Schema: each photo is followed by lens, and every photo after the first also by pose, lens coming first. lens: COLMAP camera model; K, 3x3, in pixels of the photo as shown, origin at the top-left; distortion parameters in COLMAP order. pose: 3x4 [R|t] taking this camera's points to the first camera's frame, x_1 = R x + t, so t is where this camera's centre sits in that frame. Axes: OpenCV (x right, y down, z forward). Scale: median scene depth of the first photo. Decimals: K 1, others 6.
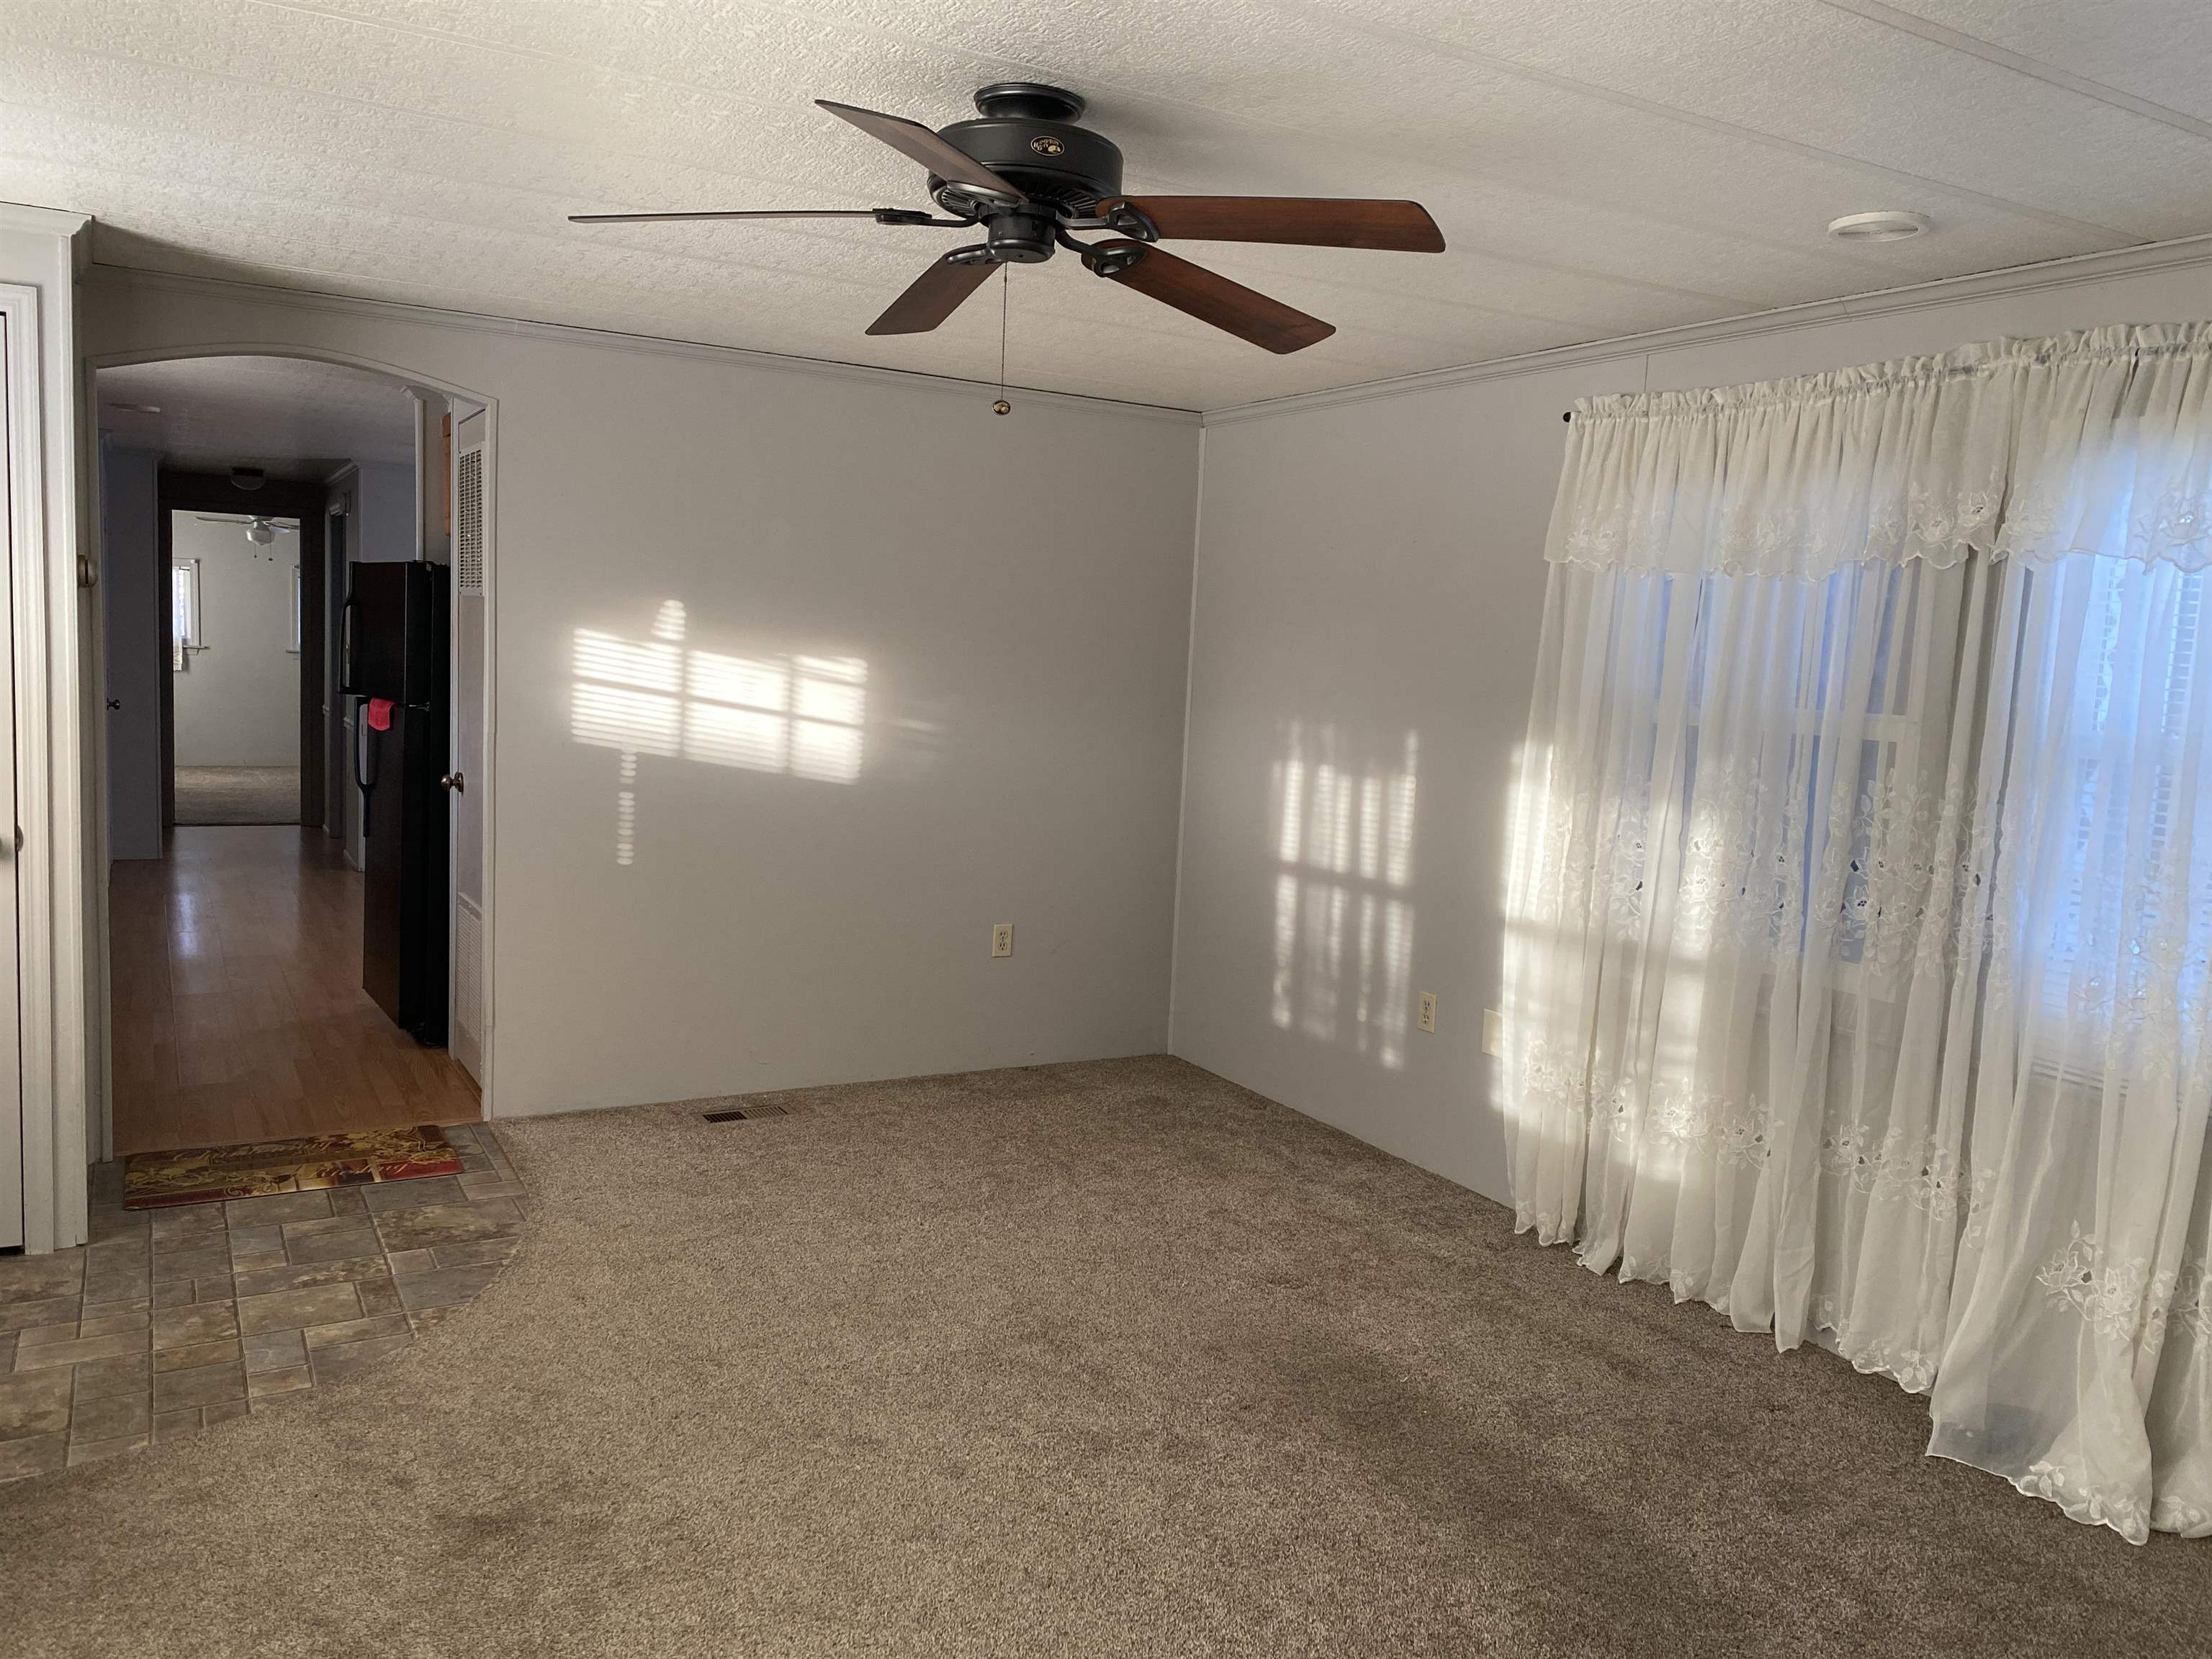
lens RADIAL K [[1667.2, 0, 1103.7], [0, 1667.2, 836.0], [0, 0, 1]] dist [0.035620, -0.016004]
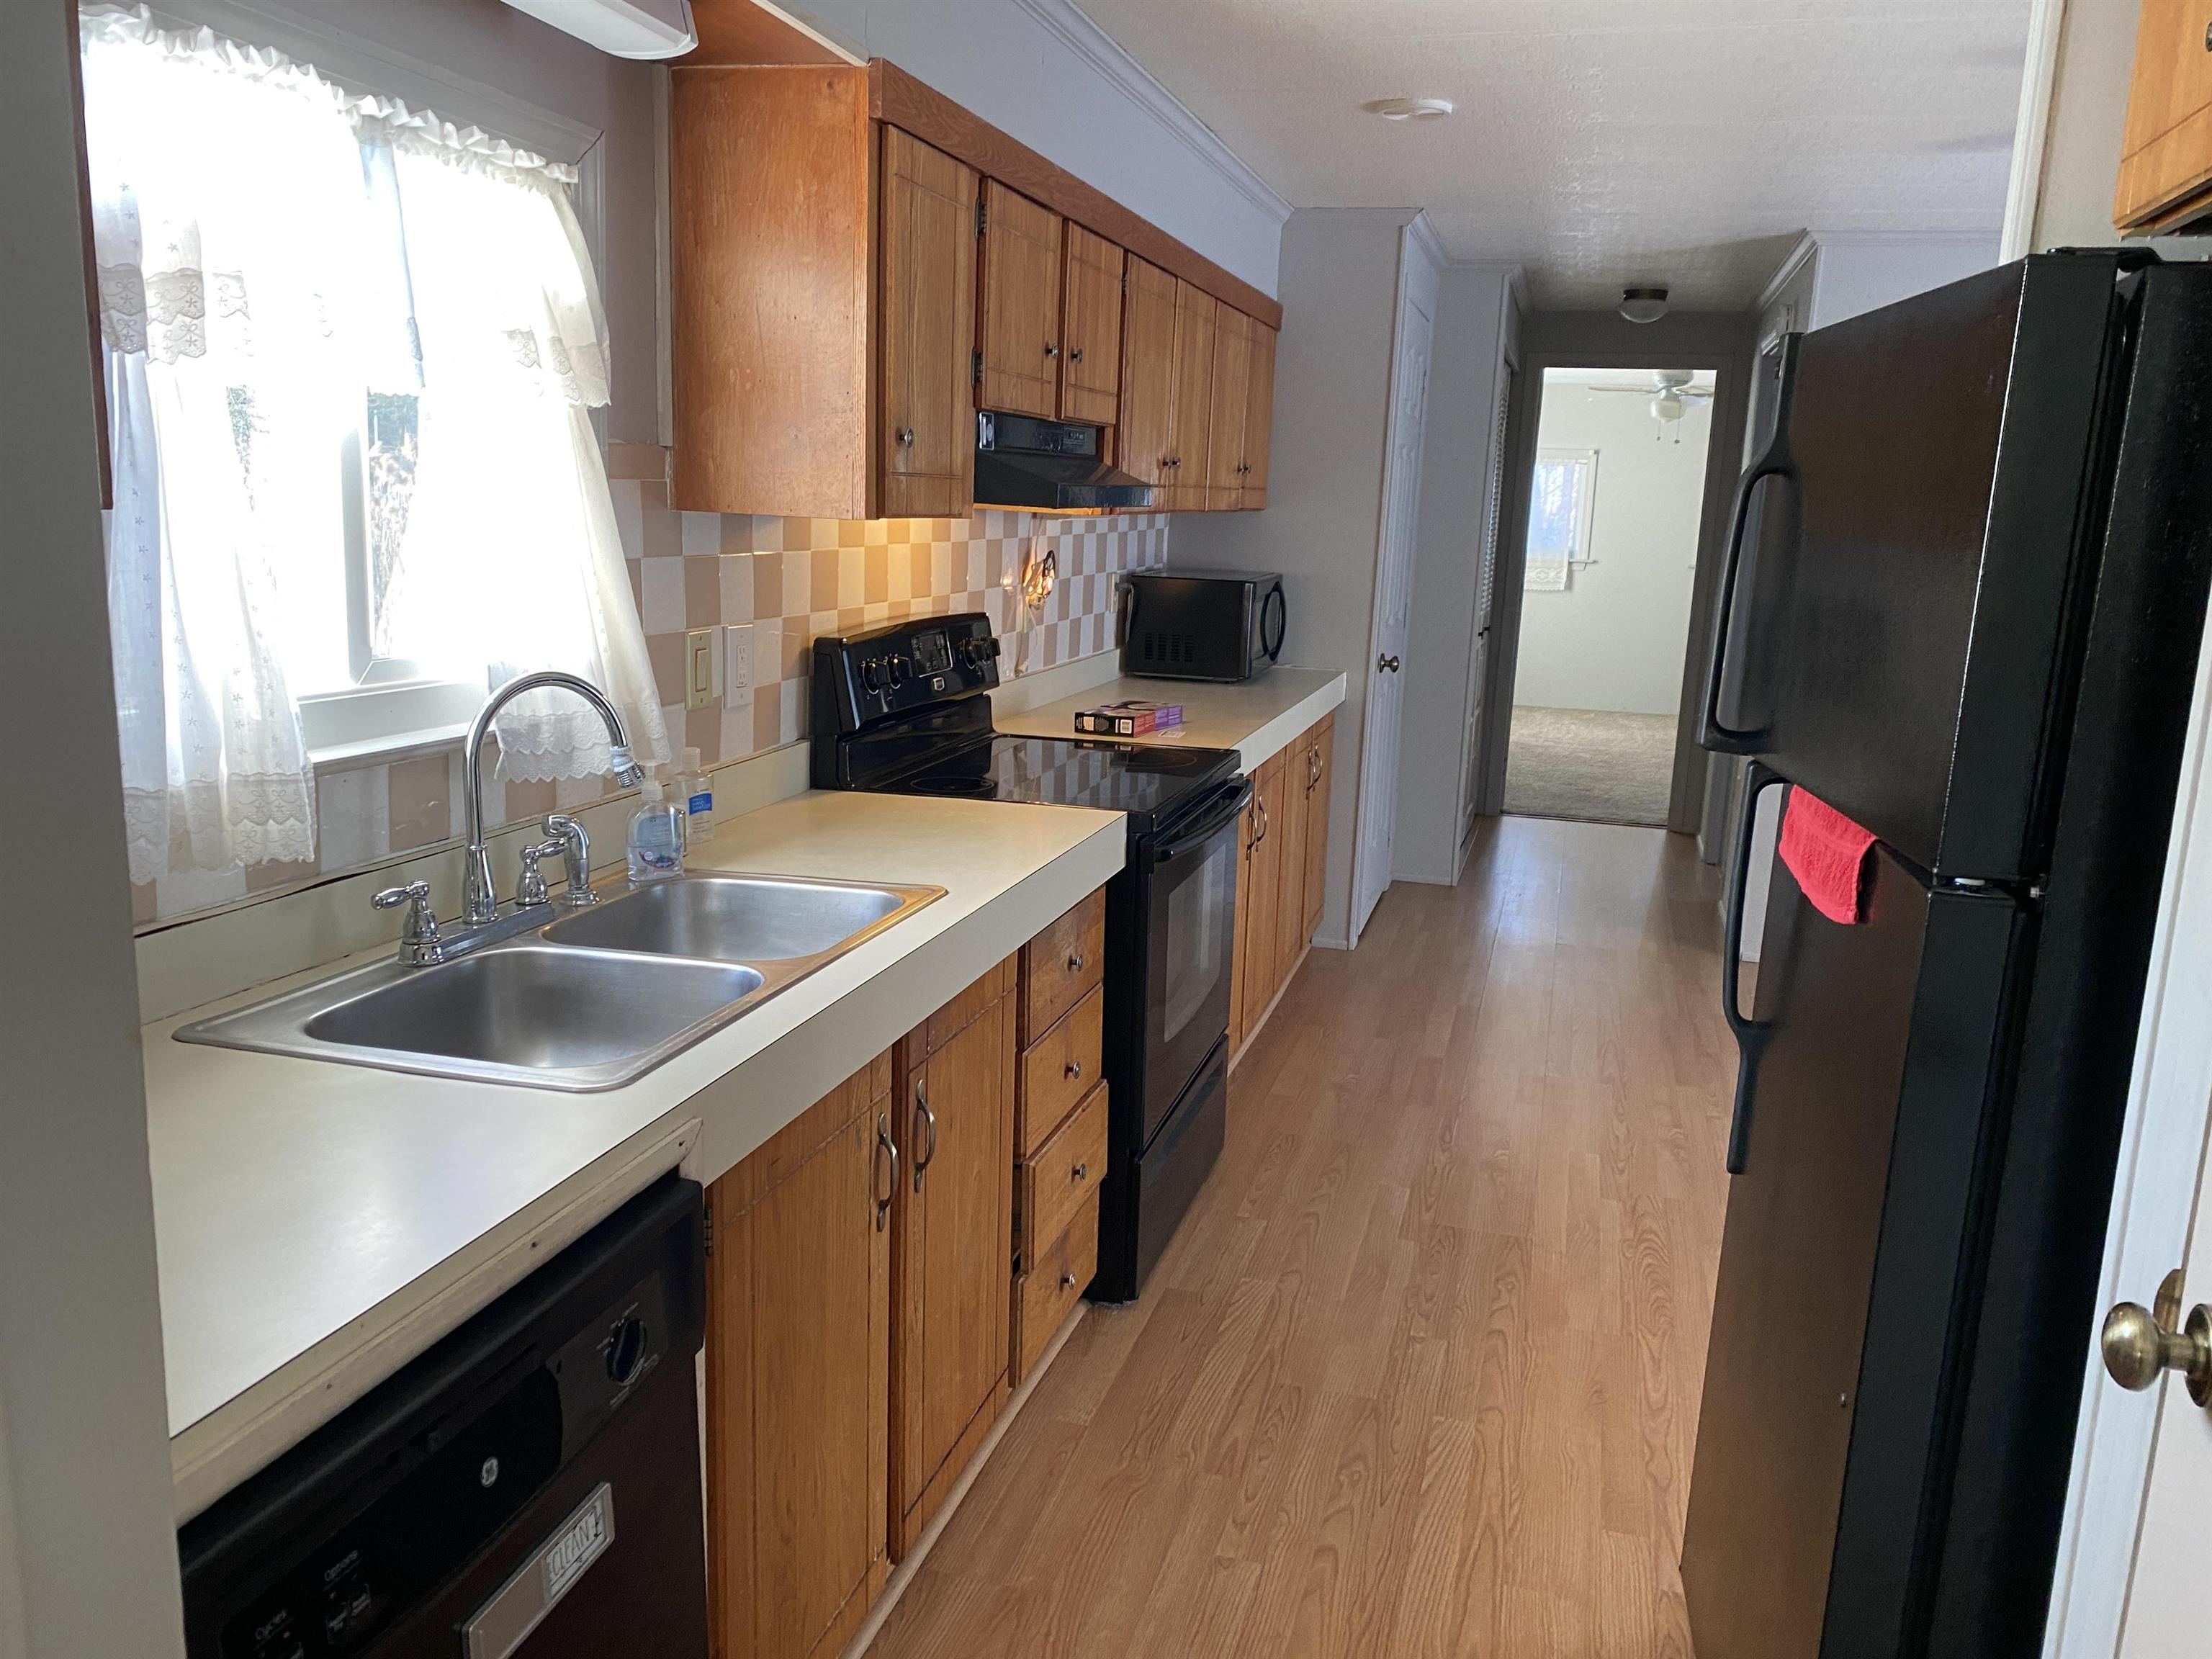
lens RADIAL K [[1667.2, 0, 1110.8], [0, 1667.2, 832.4], [0, 0, 1]] dist [0.035620, -0.016004]
pose [[0.702750, 0.113786, -0.702279, -0.160803], [-0.075345, 0.993479, 0.085571, -0.045869], [0.707436, -0.007222, 0.706740, 0.362454]]
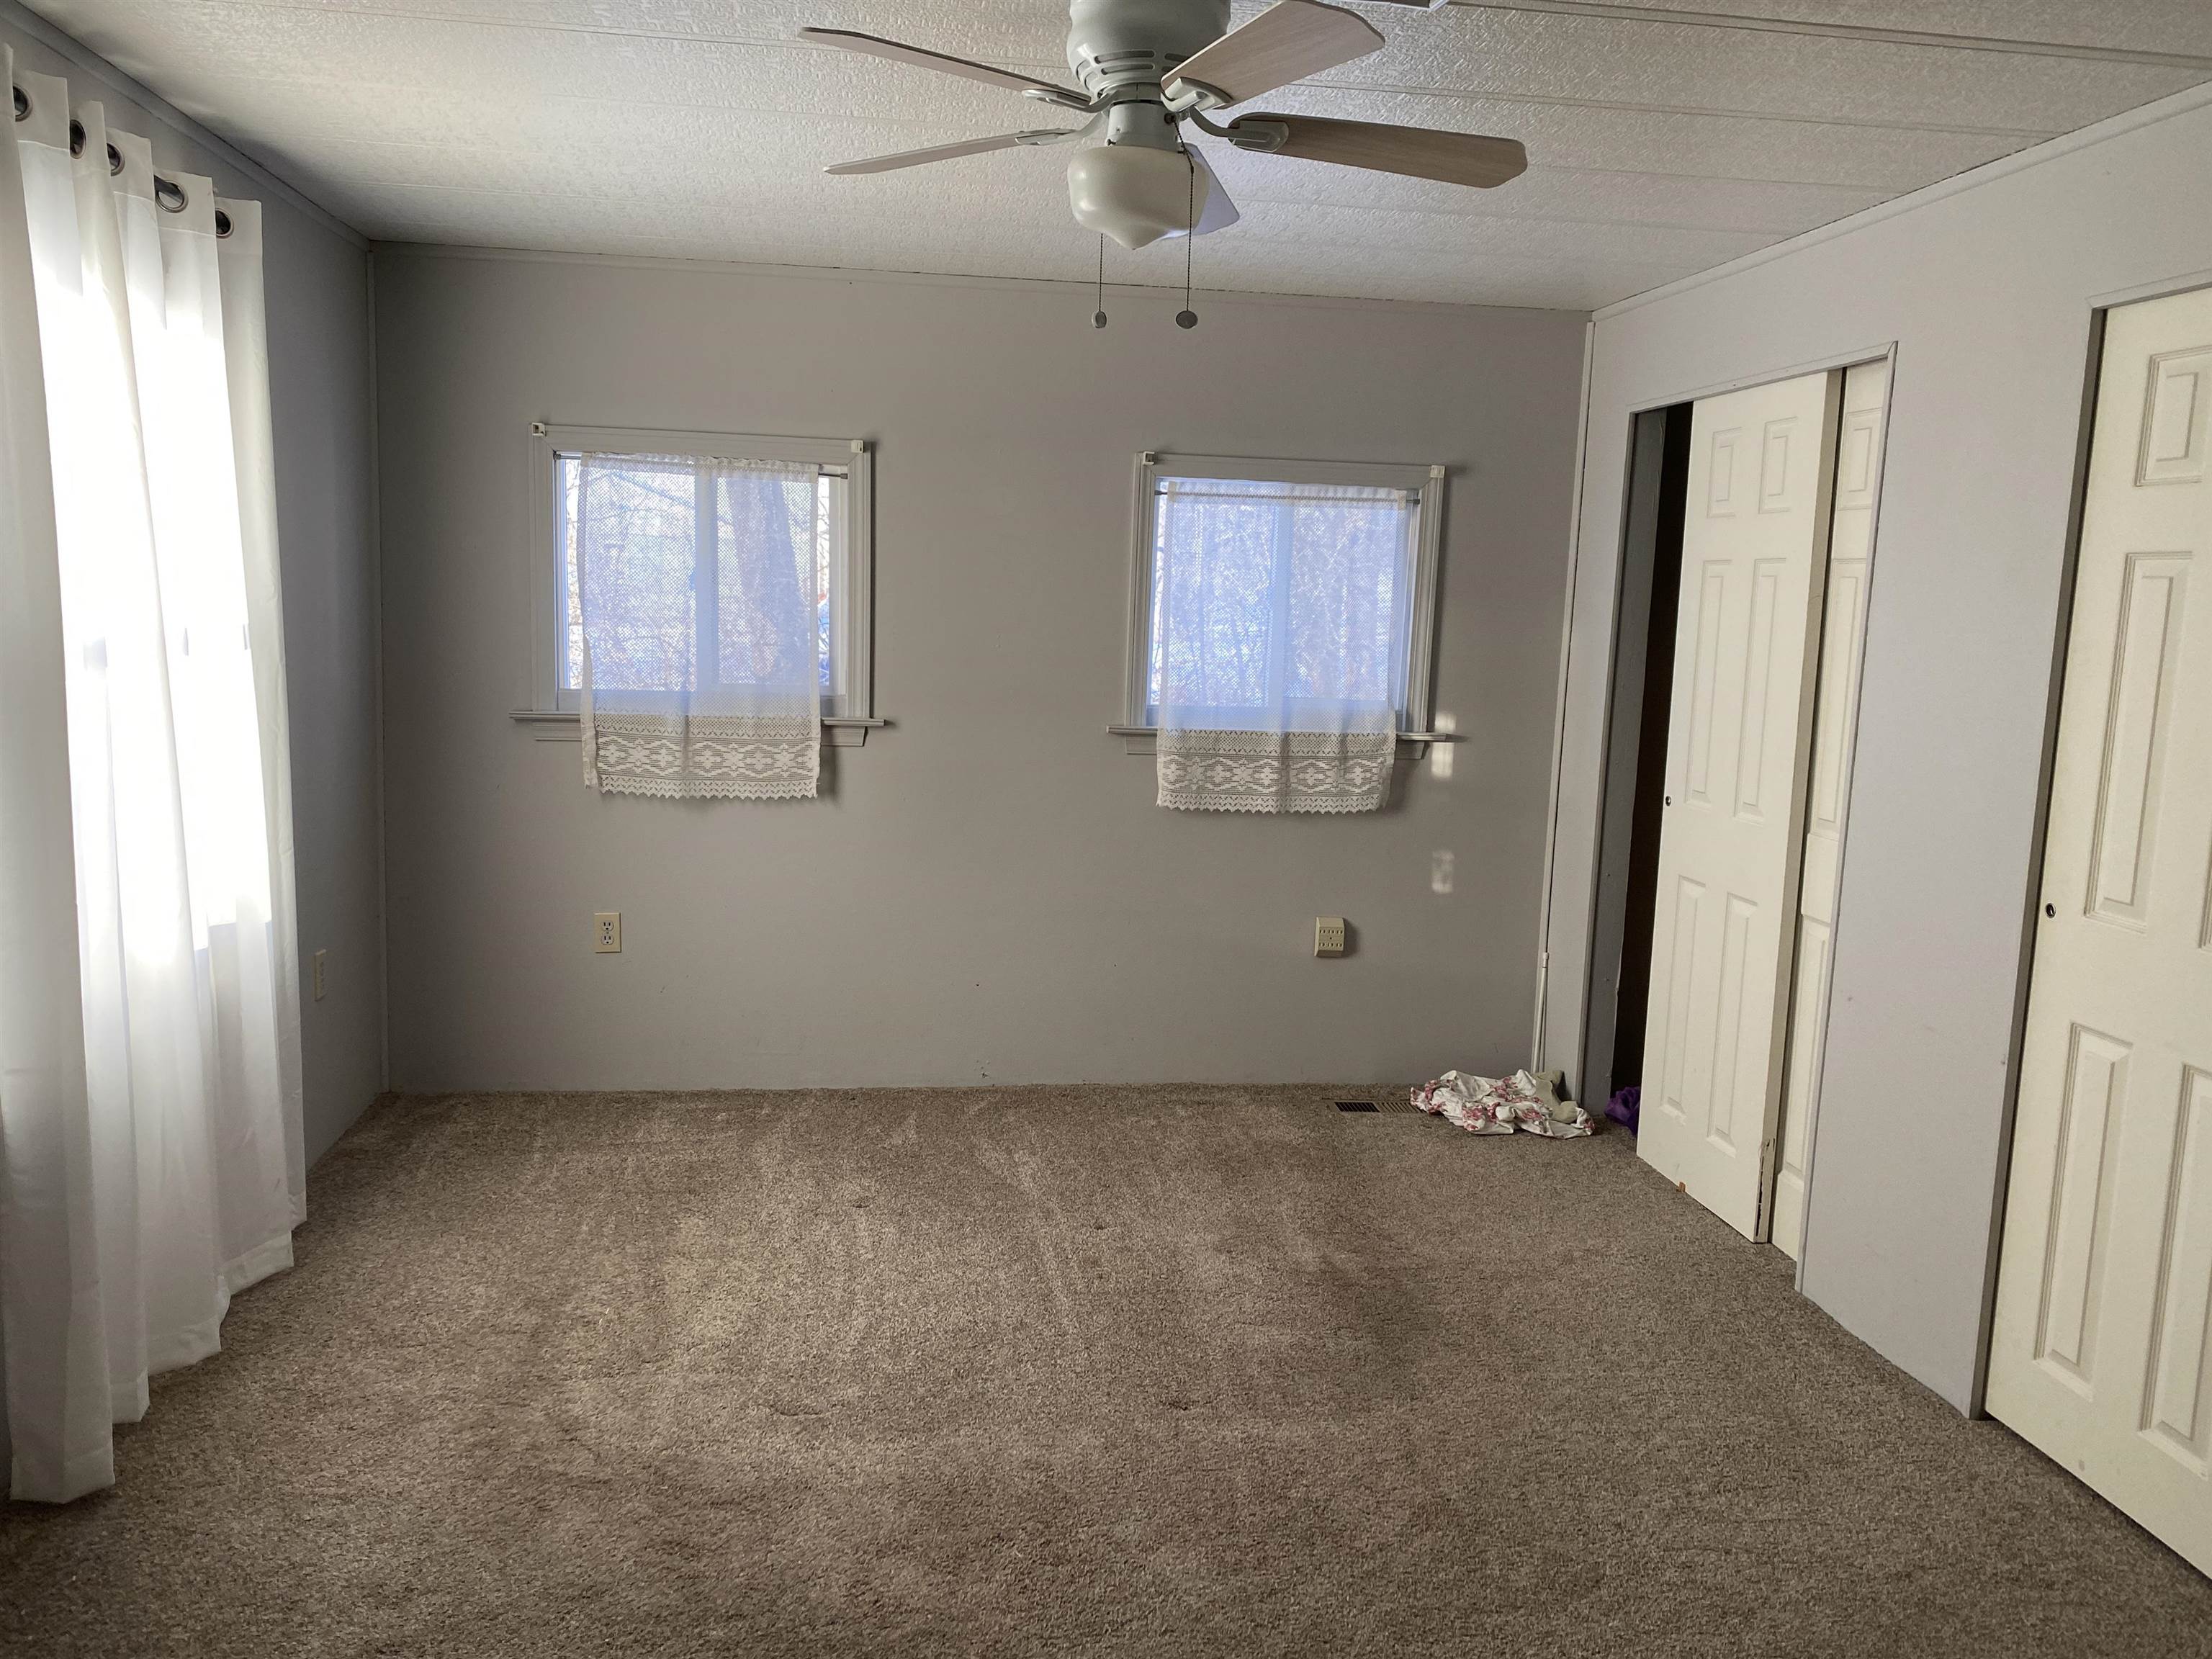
lens RADIAL K [[1667.2, 0, 1109.0], [0, 1667.2, 824.5], [0, 0, 1]] dist [0.035620, -0.016004]
pose [[0.922043, 0.050372, -0.383796, -0.499787], [-0.033774, 0.998185, 0.049870, -0.146932], [0.385611, -0.033020, 0.922070, 0.970577]]
